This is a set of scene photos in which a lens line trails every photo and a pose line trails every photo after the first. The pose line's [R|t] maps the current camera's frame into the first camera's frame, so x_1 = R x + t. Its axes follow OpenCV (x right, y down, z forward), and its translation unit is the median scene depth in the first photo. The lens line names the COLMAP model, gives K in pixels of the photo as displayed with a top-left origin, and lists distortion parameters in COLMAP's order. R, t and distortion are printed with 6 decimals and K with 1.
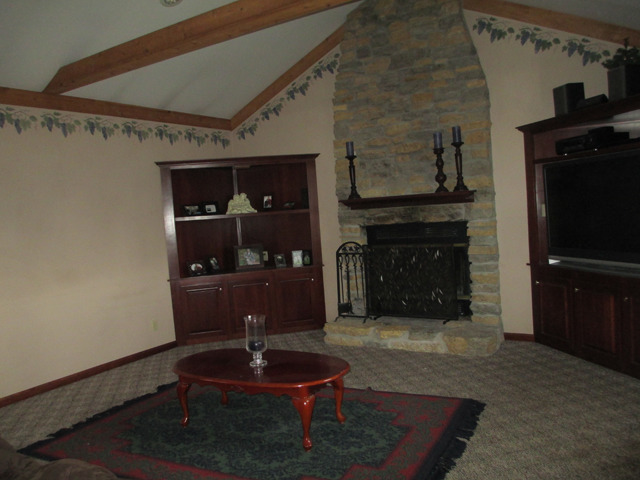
lens RADIAL K [[536.8, 0, 317.2], [0, 536.8, 240.4], [0, 0, 1]] dist [-0.033489, -0.001627]
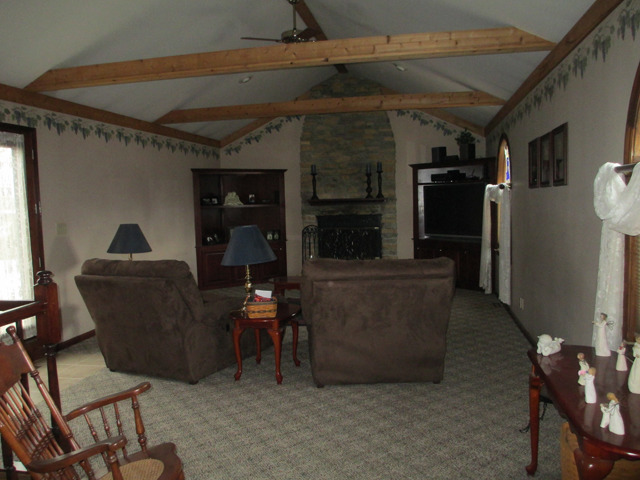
lens RADIAL K [[536.8, 0, 317.2], [0, 536.8, 240.4], [0, 0, 1]] dist [-0.033489, -0.001627]
pose [[0.937881, 0.008307, 0.346859, -0.508437], [-0.015319, 0.999730, 0.017479, 0.020625], [-0.346620, -0.021707, 0.937754, -0.571036]]
